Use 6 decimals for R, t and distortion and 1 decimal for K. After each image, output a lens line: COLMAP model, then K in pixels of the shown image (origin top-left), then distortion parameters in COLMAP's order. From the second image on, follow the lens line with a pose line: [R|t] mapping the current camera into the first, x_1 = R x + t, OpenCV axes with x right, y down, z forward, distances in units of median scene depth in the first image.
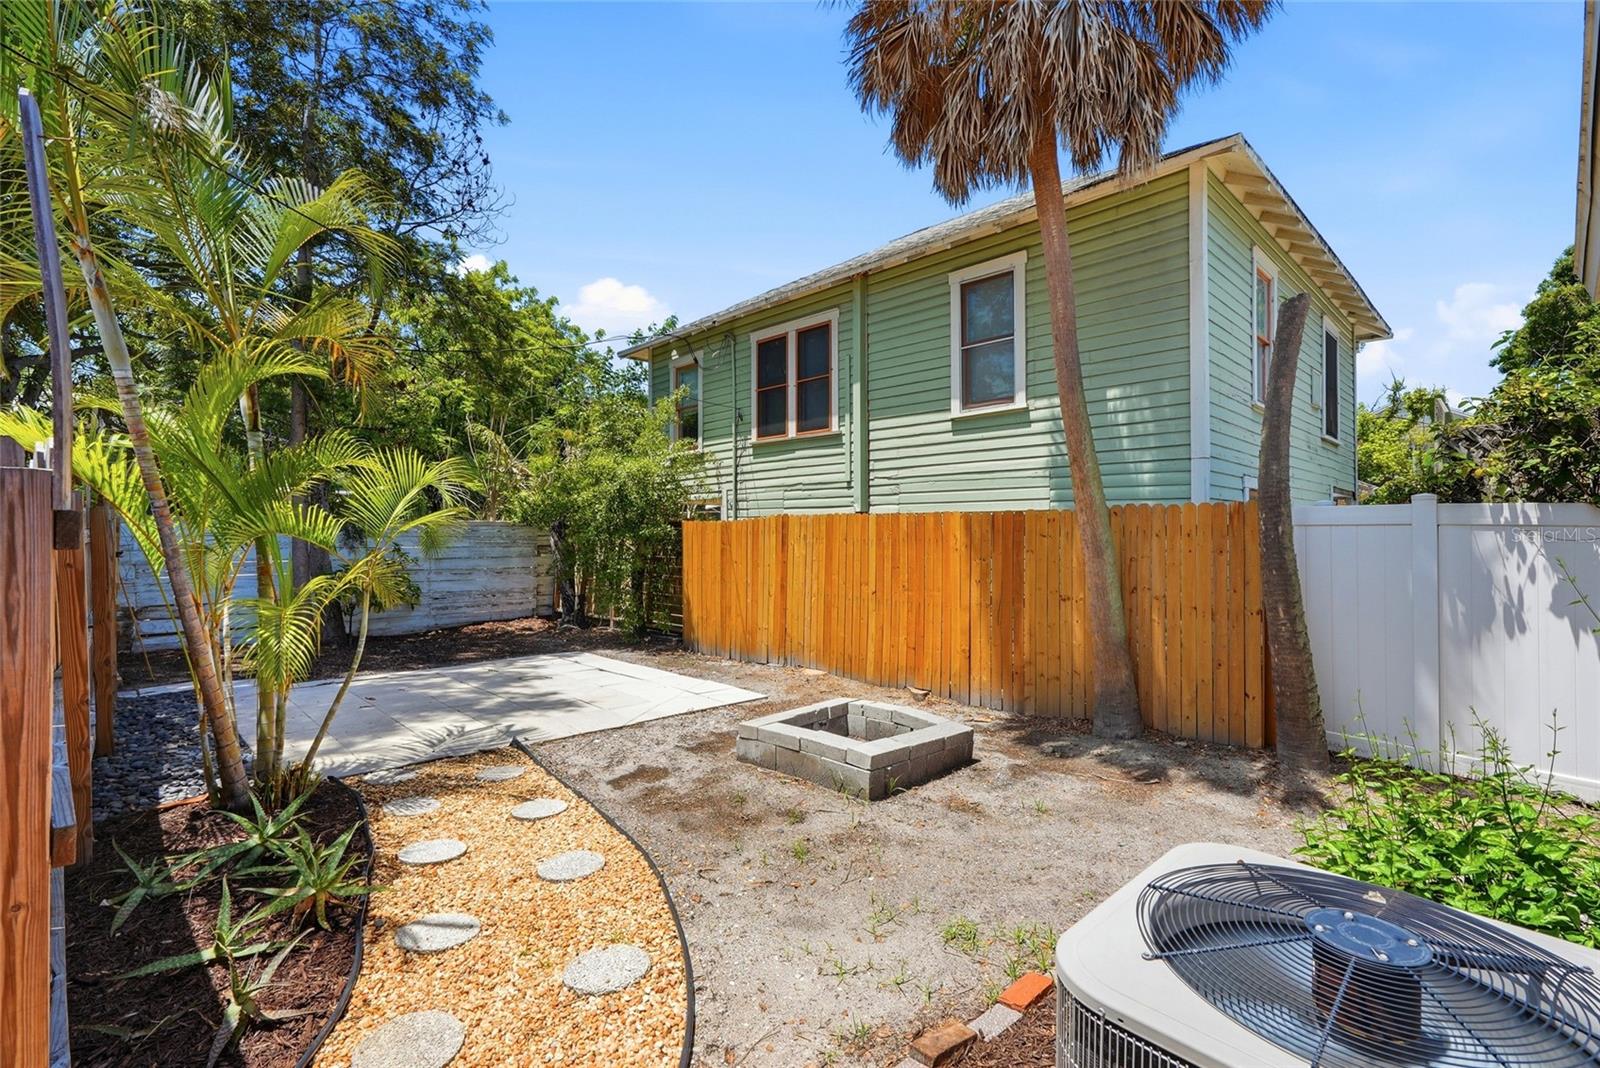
lens RADIAL K [[733.1, 0, 797.6], [0, 733.1, 530.8], [0, 0, 1]] dist [0.000354, -0.000269]
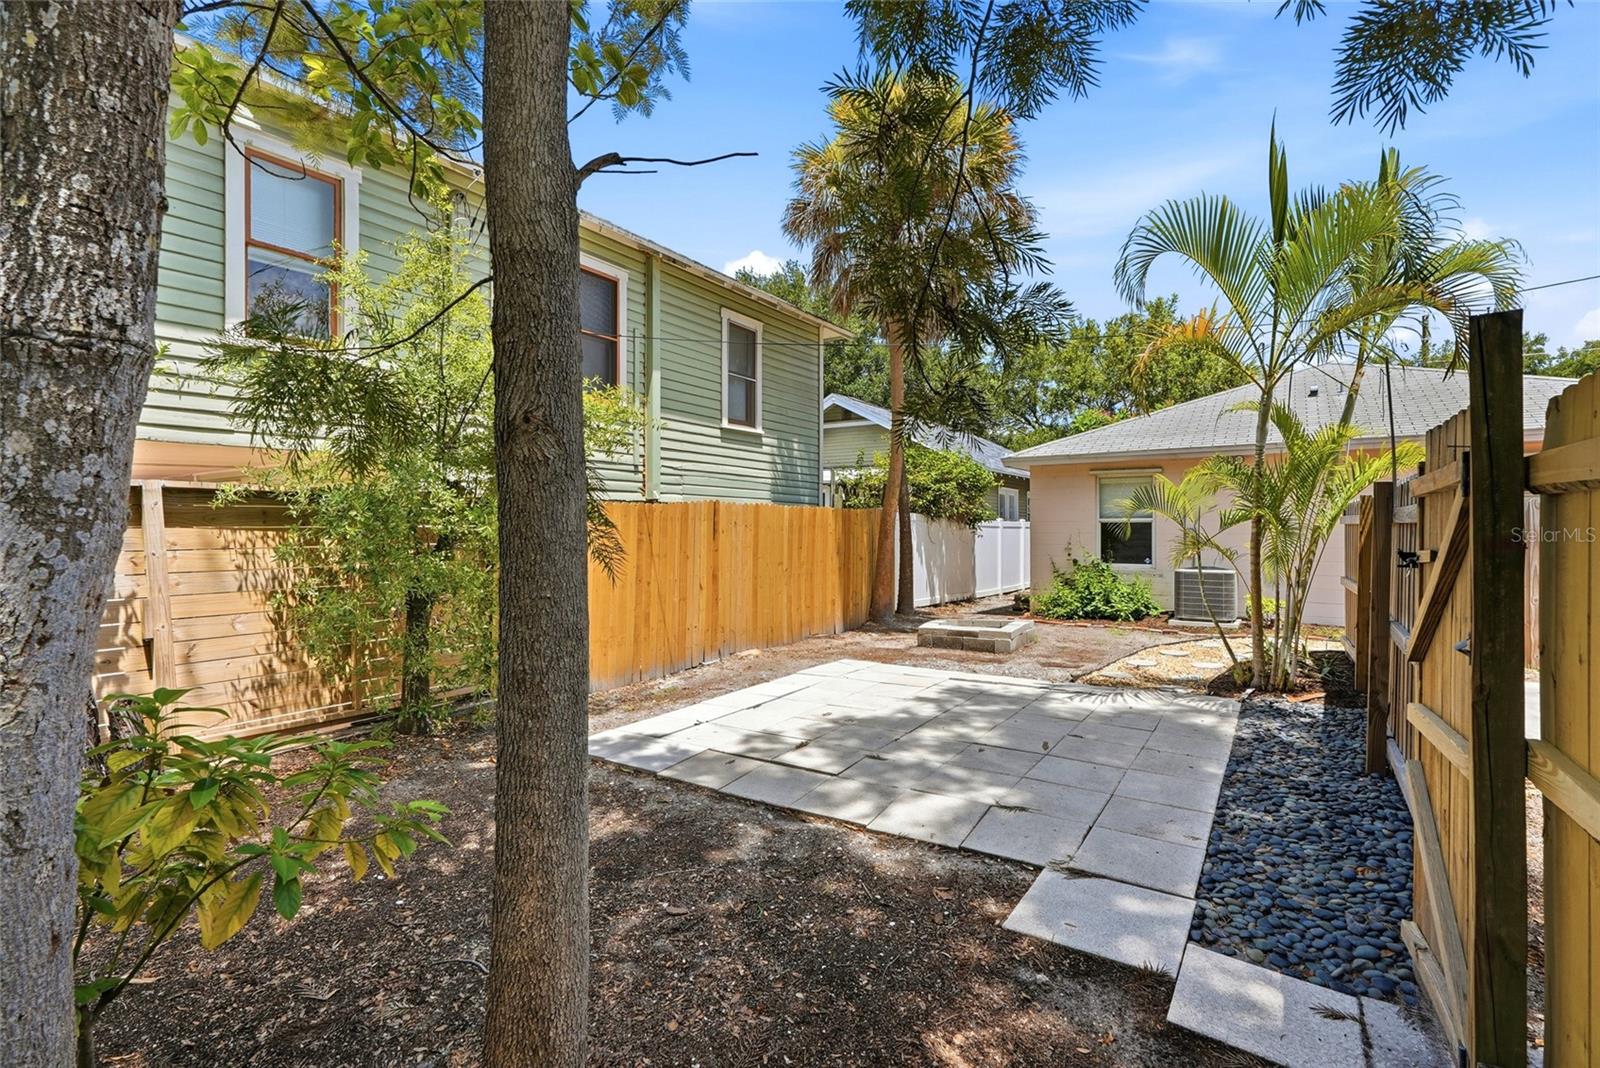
lens RADIAL K [[733.1, 0, 799.5], [0, 733.1, 525.8], [0, 0, 1]] dist [0.000354, -0.000269]
pose [[-0.222780, -0.005043, 0.974856, -1.013825], [-0.014249, 0.999897, 0.001916, 0.006130], [-0.974765, -0.013464, -0.222829, 1.147960]]
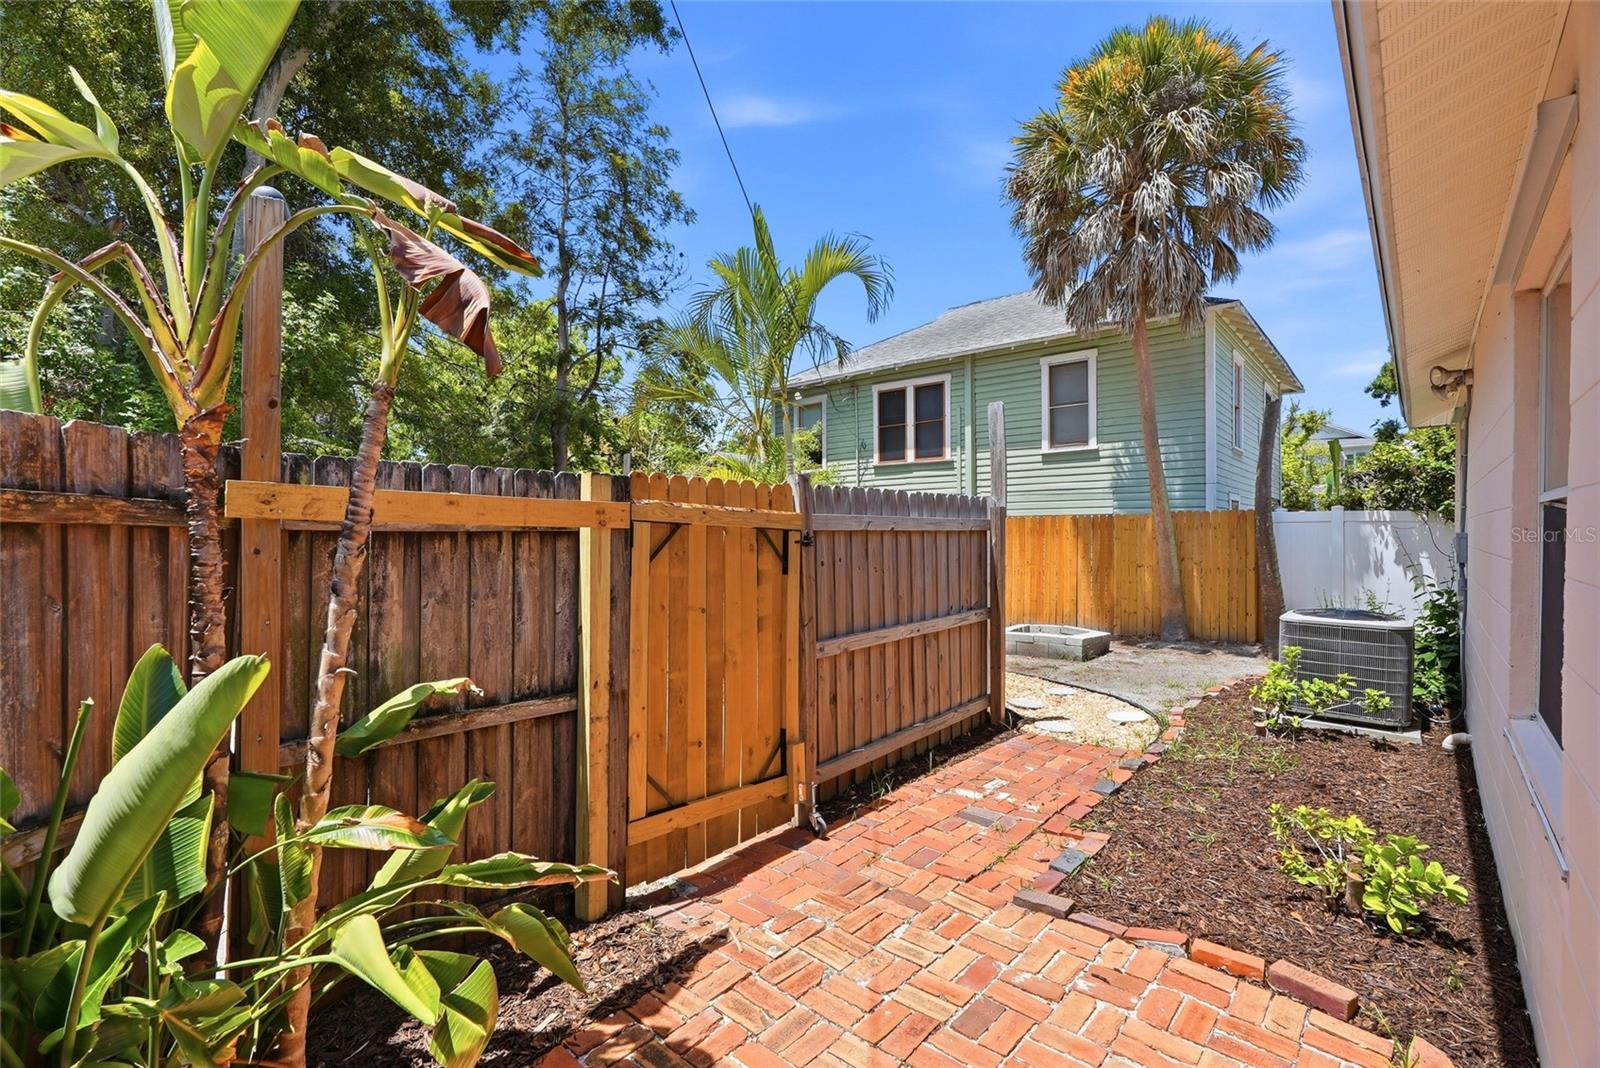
lens RADIAL K [[733.1, 0, 801.5], [0, 733.1, 542.2], [0, 0, 1]] dist [0.000354, -0.000269]
pose [[0.994615, -0.007671, 0.103355, -0.445651], [0.006244, 0.999881, 0.014128, 0.005804], [-0.103451, -0.013406, 0.994544, -0.462645]]
